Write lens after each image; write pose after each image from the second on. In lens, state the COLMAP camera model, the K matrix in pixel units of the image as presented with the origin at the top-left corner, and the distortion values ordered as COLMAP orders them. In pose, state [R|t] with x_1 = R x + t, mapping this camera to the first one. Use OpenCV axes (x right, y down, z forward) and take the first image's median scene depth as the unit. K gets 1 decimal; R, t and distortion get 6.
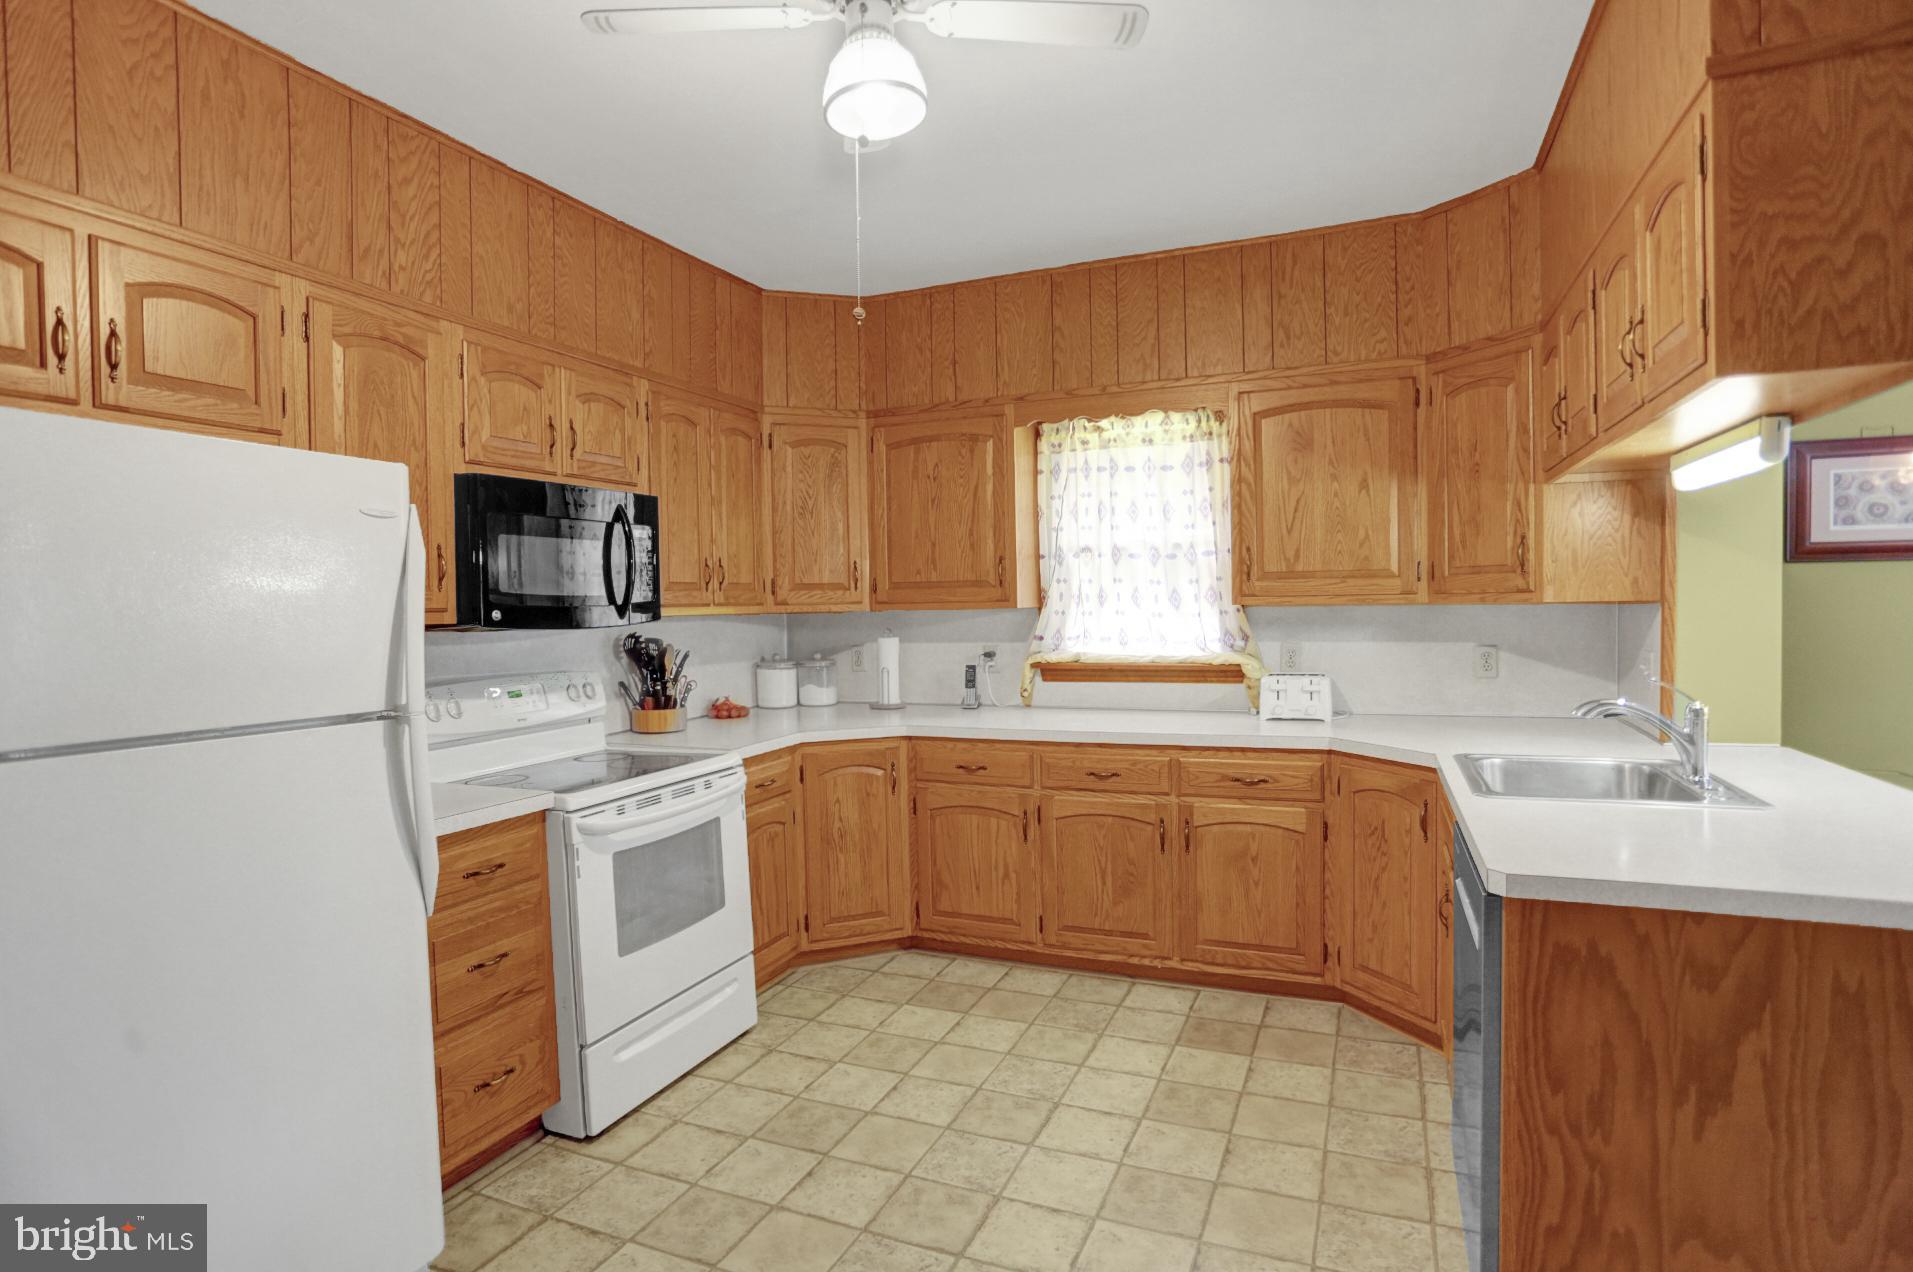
lens RADIAL K [[999.4, 0, 945.4], [0, 999.4, 624.6], [0, 0, 1]] dist [-0.077616, 0.036742]
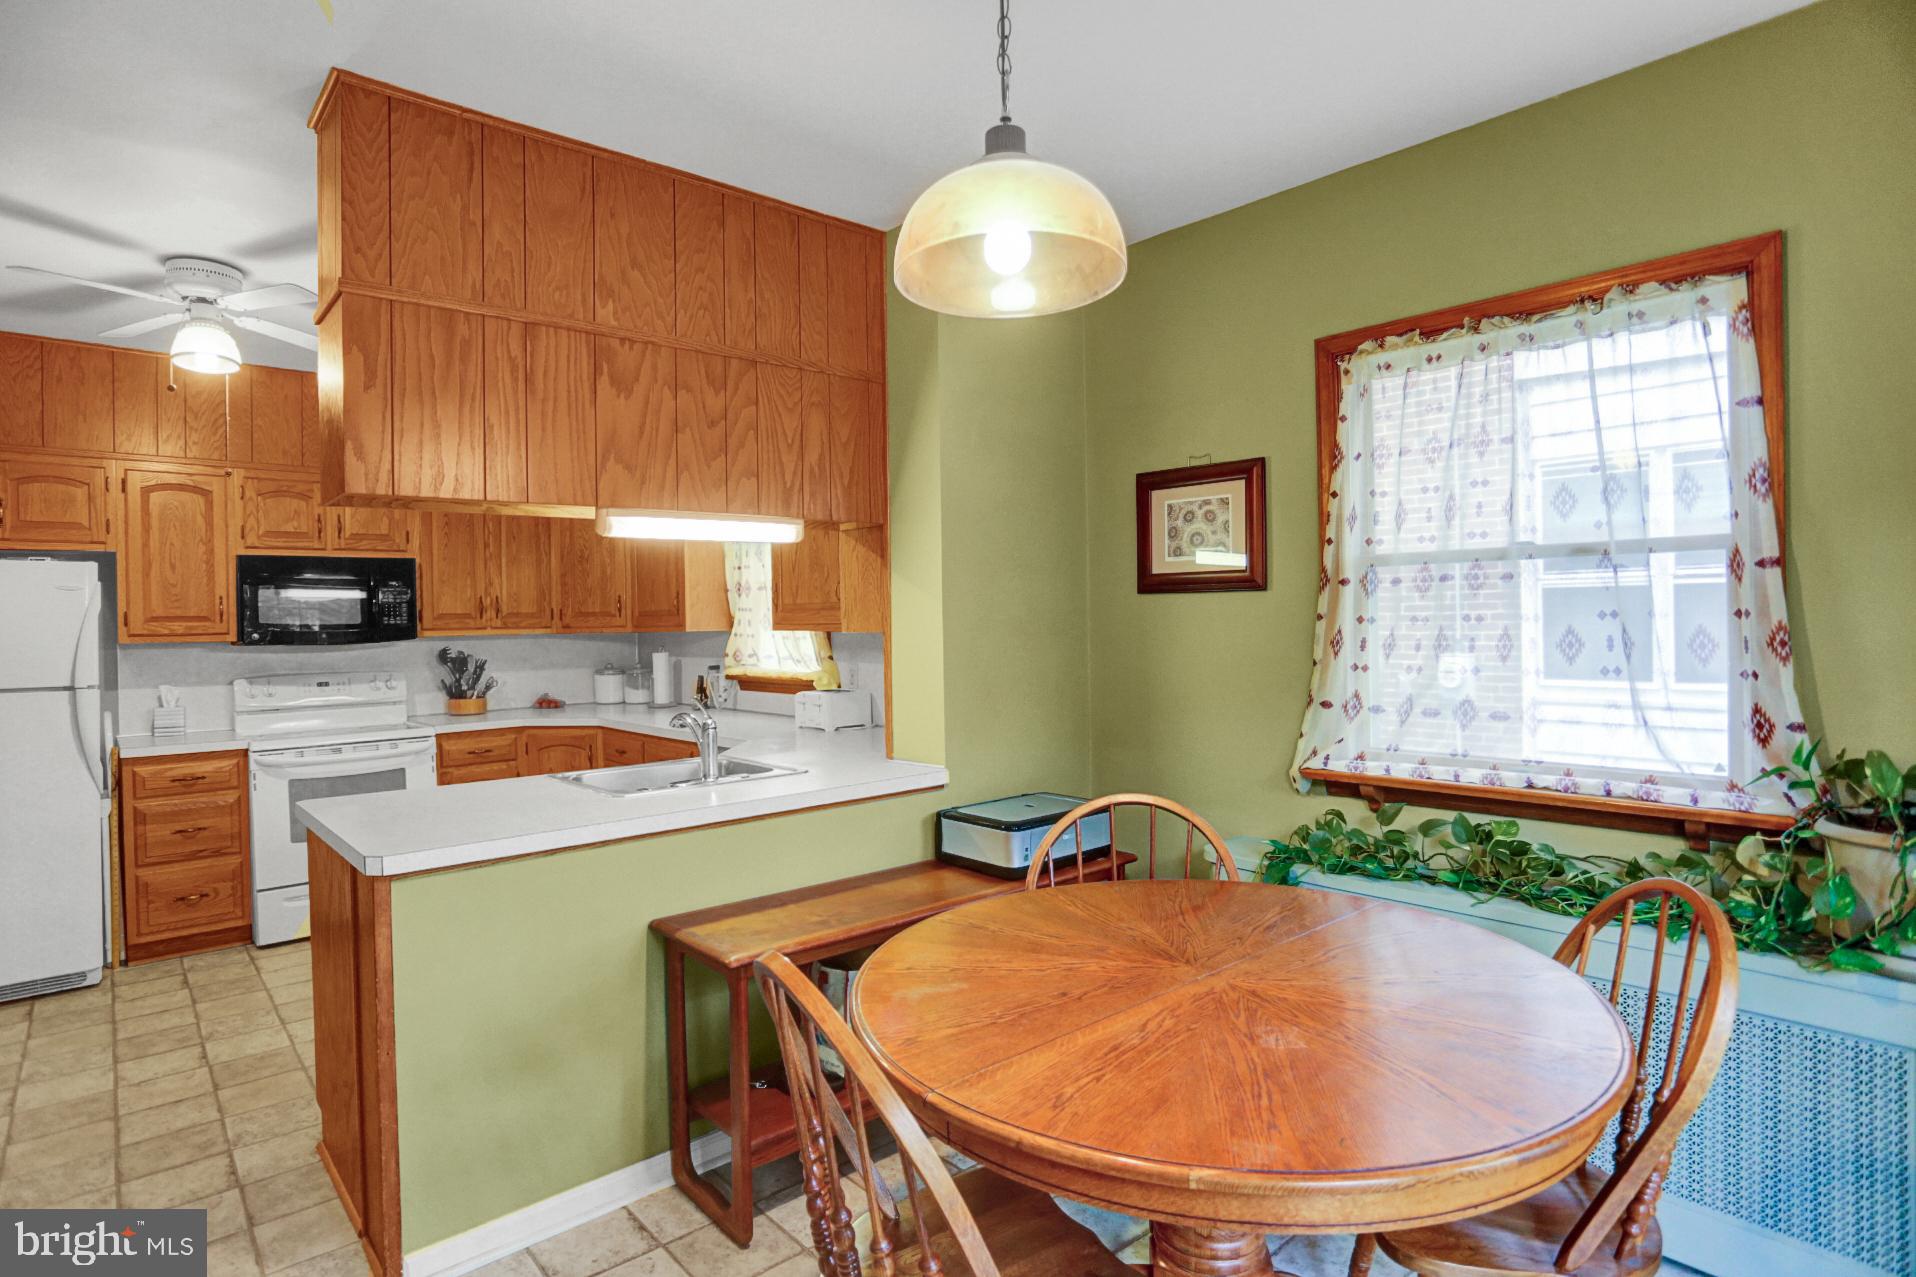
lens RADIAL K [[1003.1, 0, 944.6], [0, 1003.1, 620.4], [0, 0, 1]] dist [-0.081637, 0.040651]
pose [[0.906283, 0.003230, -0.422659, 1.063753], [-0.008525, 0.999907, -0.010638, -0.023805], [0.422585, 0.013244, 0.906226, -0.021569]]
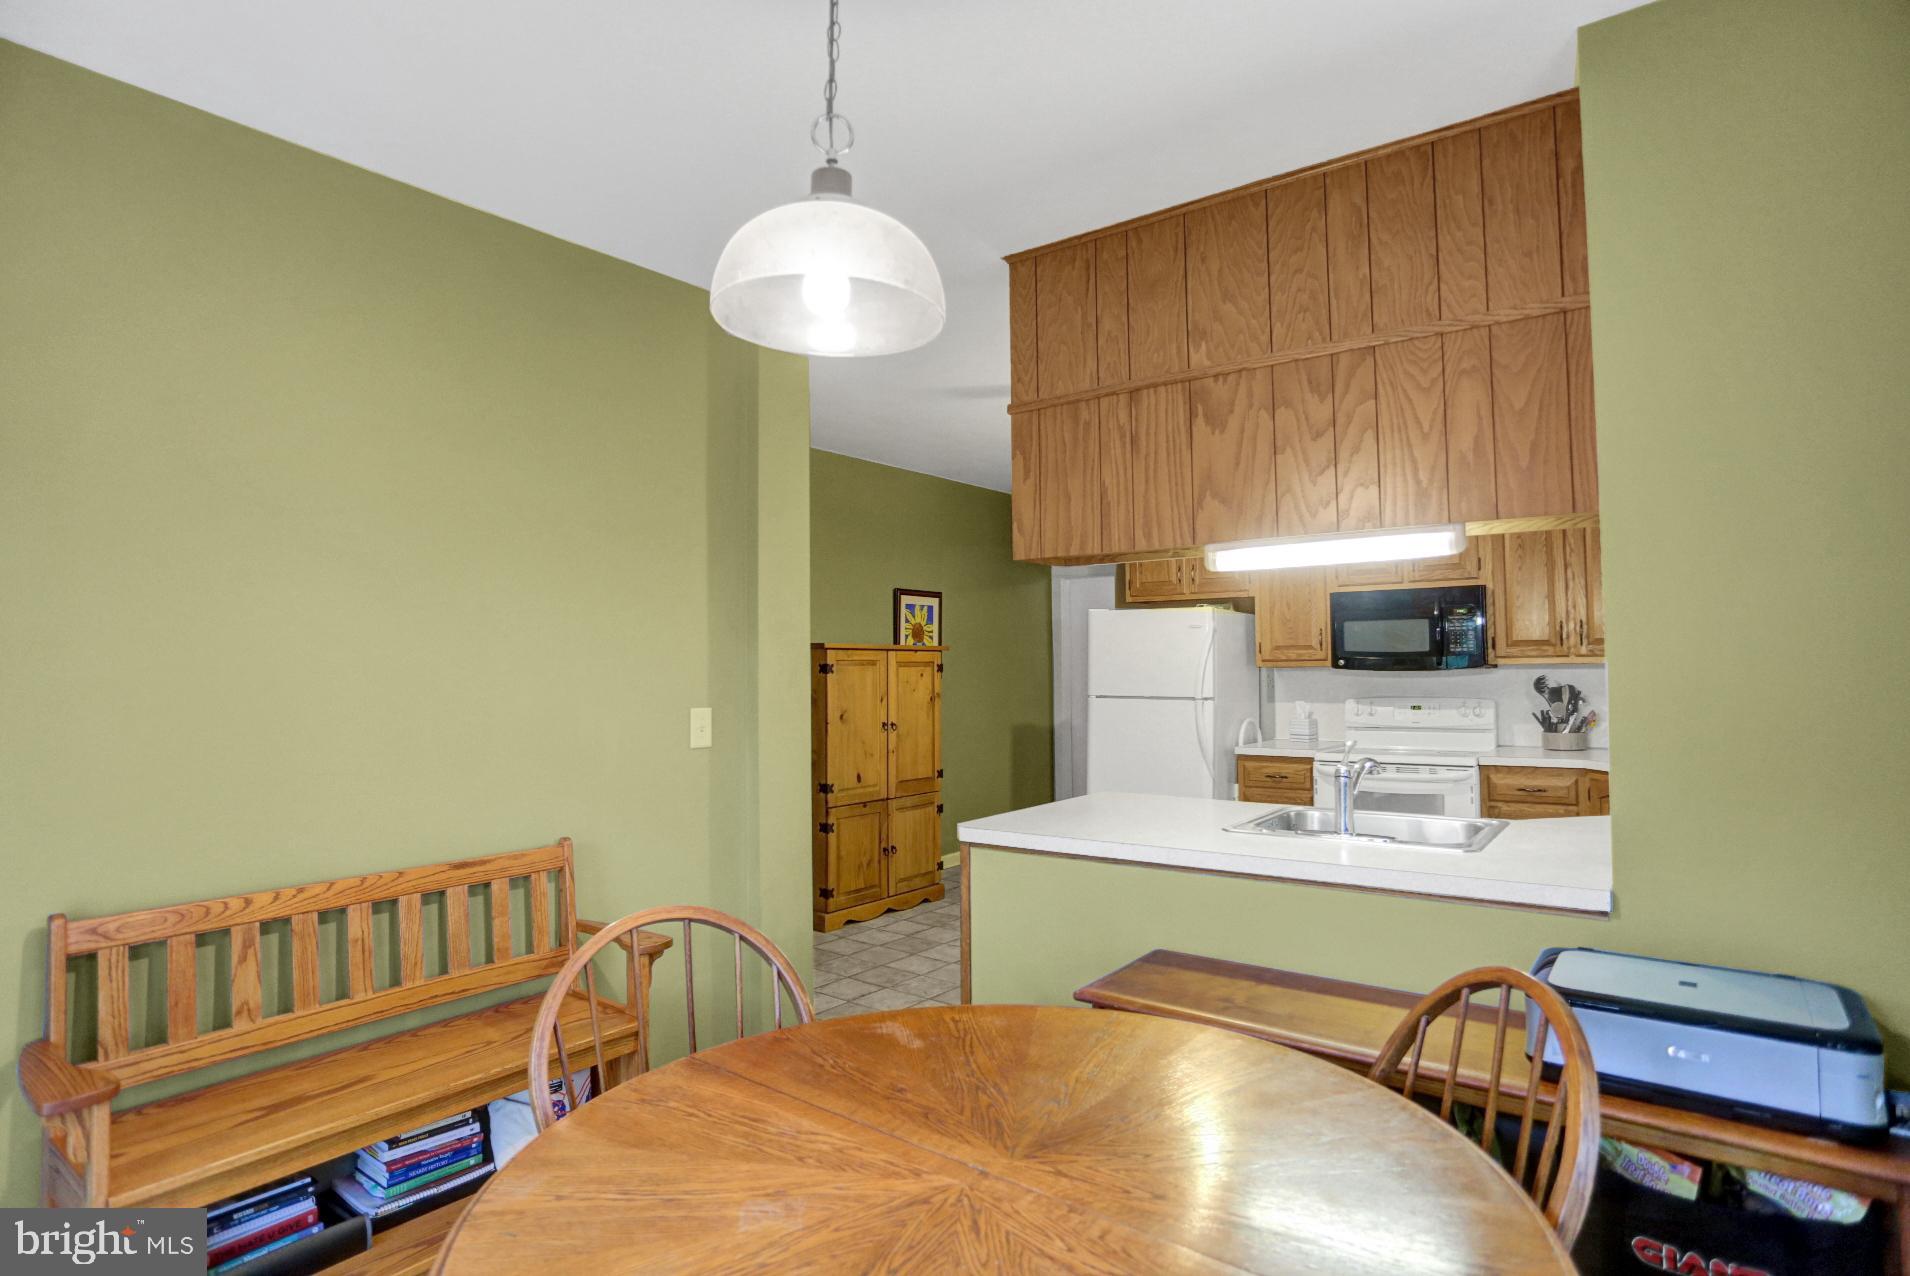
lens RADIAL K [[1000.0, 0, 941.7], [0, 1000.0, 619.9], [0, 0, 1]] dist [-0.081637, 0.040651]
pose [[-0.251554, -0.020667, -0.967623, 1.322030], [-0.006178, 0.999786, -0.019748, -0.040430], [0.967824, 0.001010, -0.251628, 0.571787]]
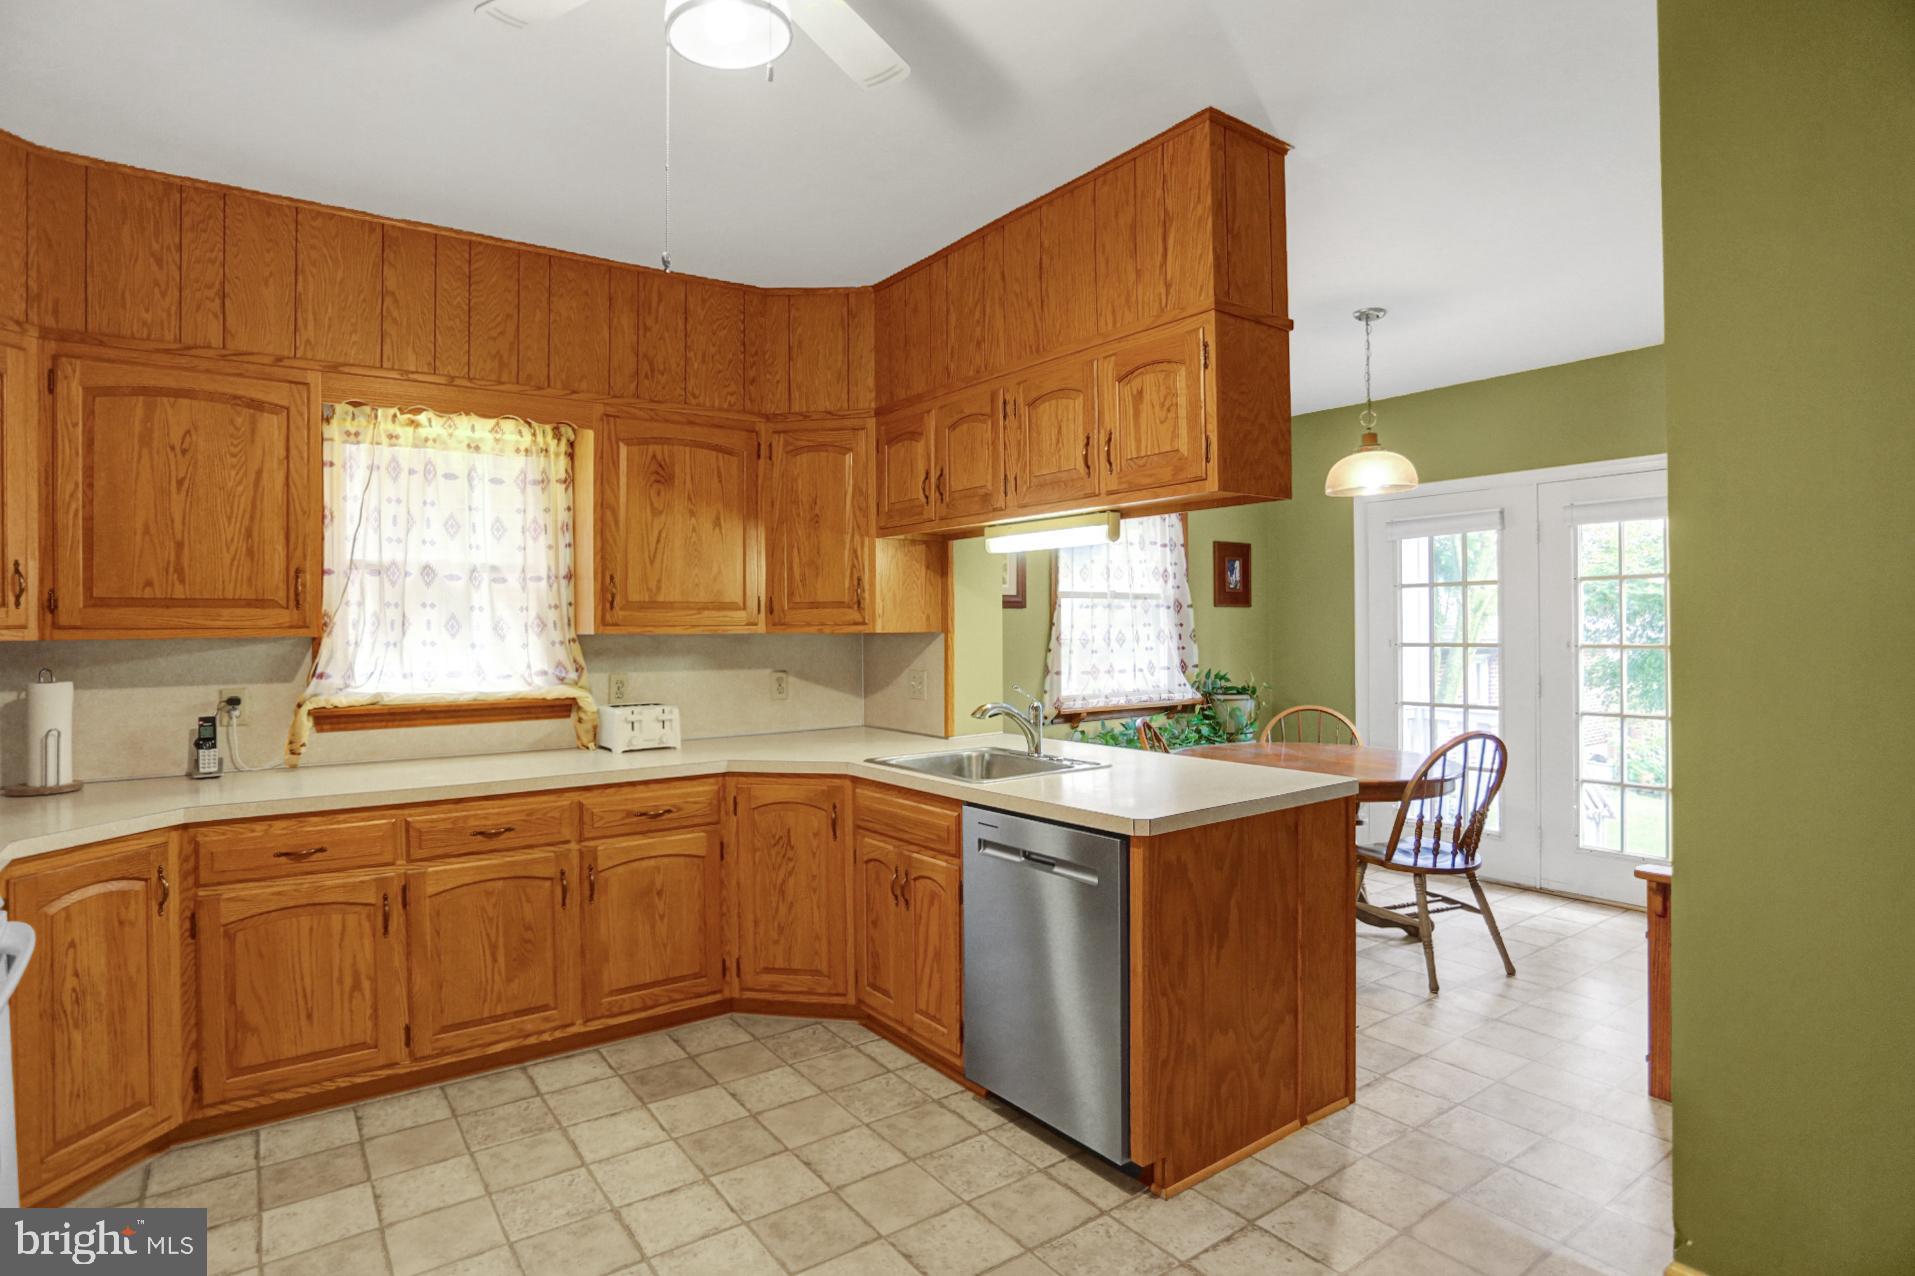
lens RADIAL K [[1002.6, 0, 944.1], [0, 1002.6, 619.9], [0, 0, 1]] dist [-0.081637, 0.040651]
pose [[0.505759, 0.021763, 0.862400, -0.388351], [0.017970, 0.999199, -0.035753, 0.006794], [-0.862488, 0.033580, 0.504963, 0.244560]]
